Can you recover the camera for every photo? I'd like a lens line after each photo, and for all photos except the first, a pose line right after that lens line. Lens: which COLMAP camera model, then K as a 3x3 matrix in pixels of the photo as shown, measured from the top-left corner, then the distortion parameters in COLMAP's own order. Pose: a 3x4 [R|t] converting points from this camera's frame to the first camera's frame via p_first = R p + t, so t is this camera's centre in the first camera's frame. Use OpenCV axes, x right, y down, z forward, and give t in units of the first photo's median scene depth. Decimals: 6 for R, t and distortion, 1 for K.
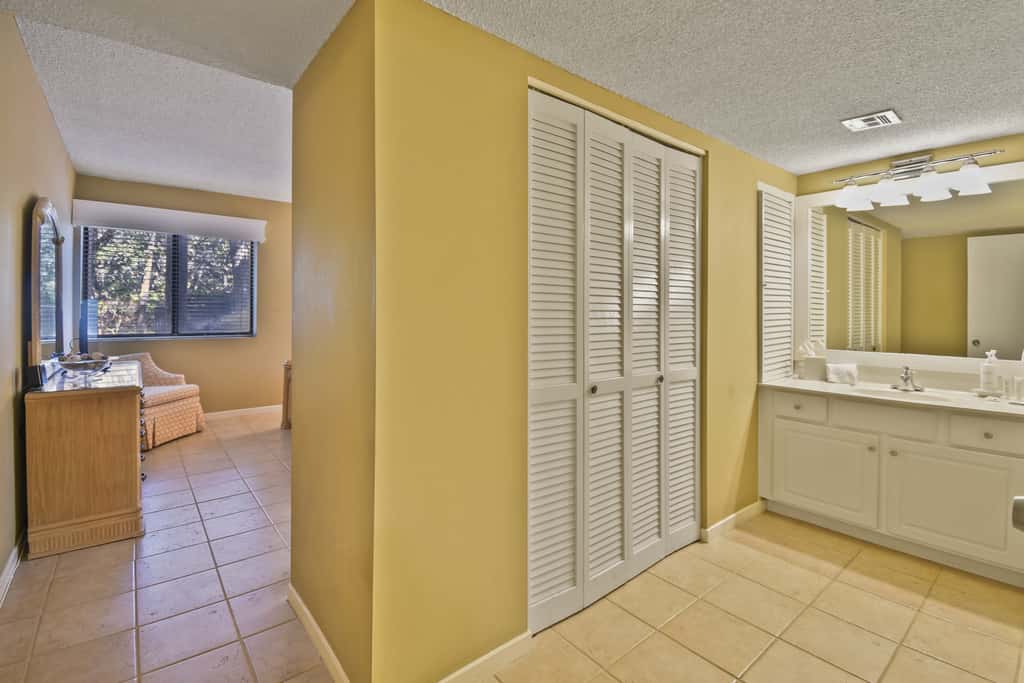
lens RADIAL K [[468.2, 0, 517.2], [0, 468.2, 312.6], [0, 0, 1]] dist [0.003399, 0.000397]
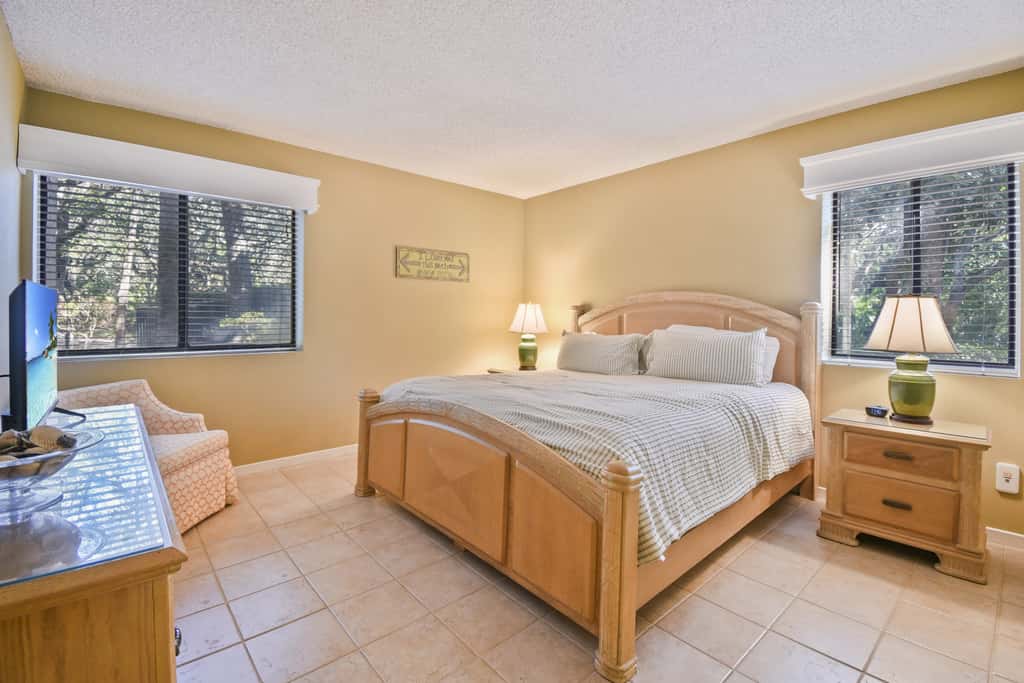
lens RADIAL K [[461.6, 0, 512.6], [0, 461.6, 314.7], [0, 0, 1]] dist [-0.002130, -0.000998]
pose [[0.999329, 0.000090, 0.036636, -0.179381], [-0.000105, 1.000000, 0.000414, -0.000635], [-0.036636, -0.000418, 0.999329, 0.206797]]
